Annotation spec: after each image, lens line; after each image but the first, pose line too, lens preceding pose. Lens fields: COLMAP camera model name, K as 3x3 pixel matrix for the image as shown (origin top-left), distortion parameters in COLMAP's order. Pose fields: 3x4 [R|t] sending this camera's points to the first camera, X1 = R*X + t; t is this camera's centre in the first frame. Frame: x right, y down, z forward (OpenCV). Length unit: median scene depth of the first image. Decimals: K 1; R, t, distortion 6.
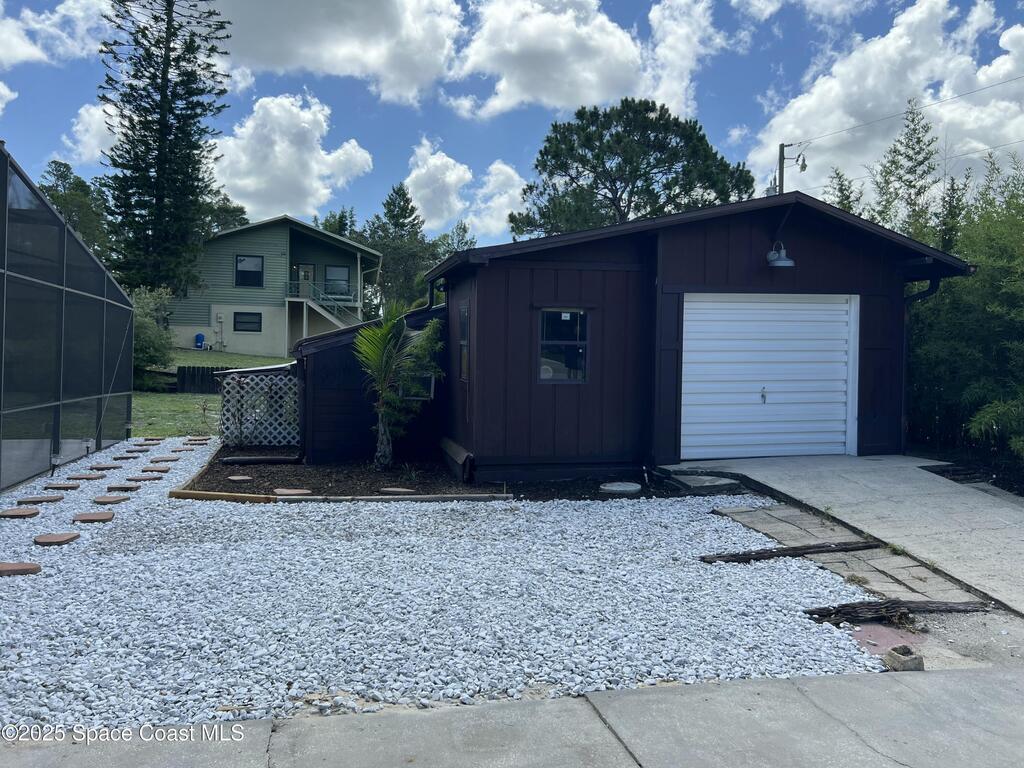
lens RADIAL K [[784.5, 0, 519.8], [0, 784.5, 381.6], [0, 0, 1]] dist [0.030877, -0.003696]
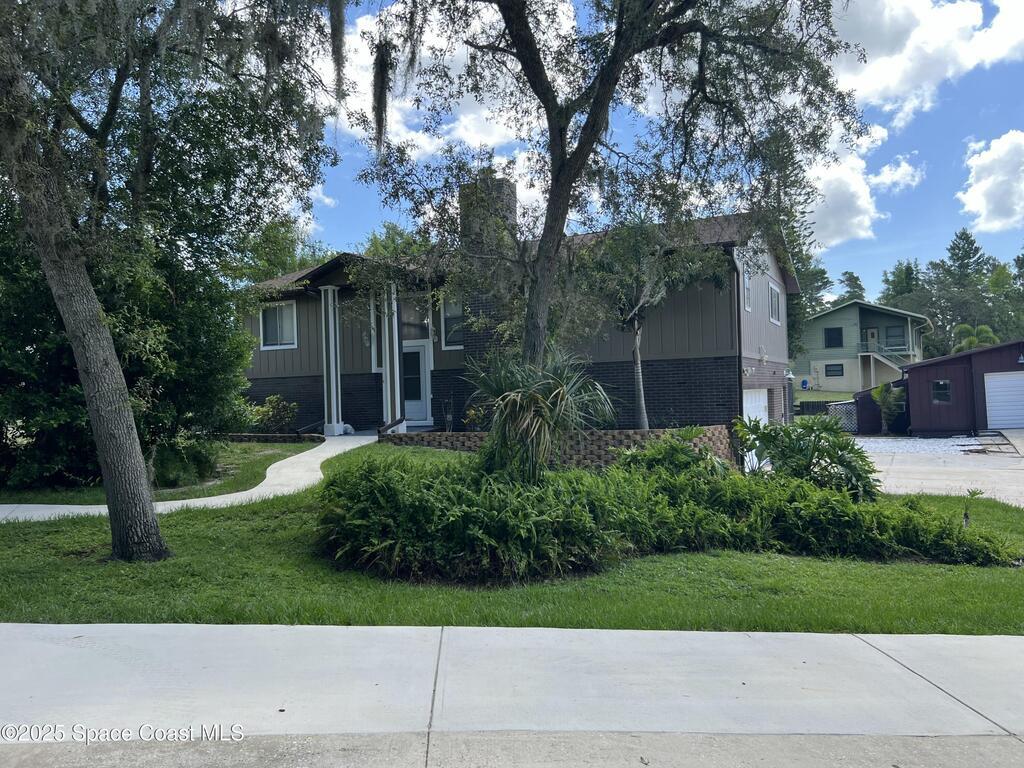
lens RADIAL K [[784.5, 0, 519.8], [0, 784.5, 381.6], [0, 0, 1]] dist [0.030877, -0.003696]
pose [[0.756202, -0.062644, -0.651332, 0.203194], [0.039655, 0.997965, -0.049943, 0.000499], [0.653135, 0.011939, 0.757147, -0.601232]]
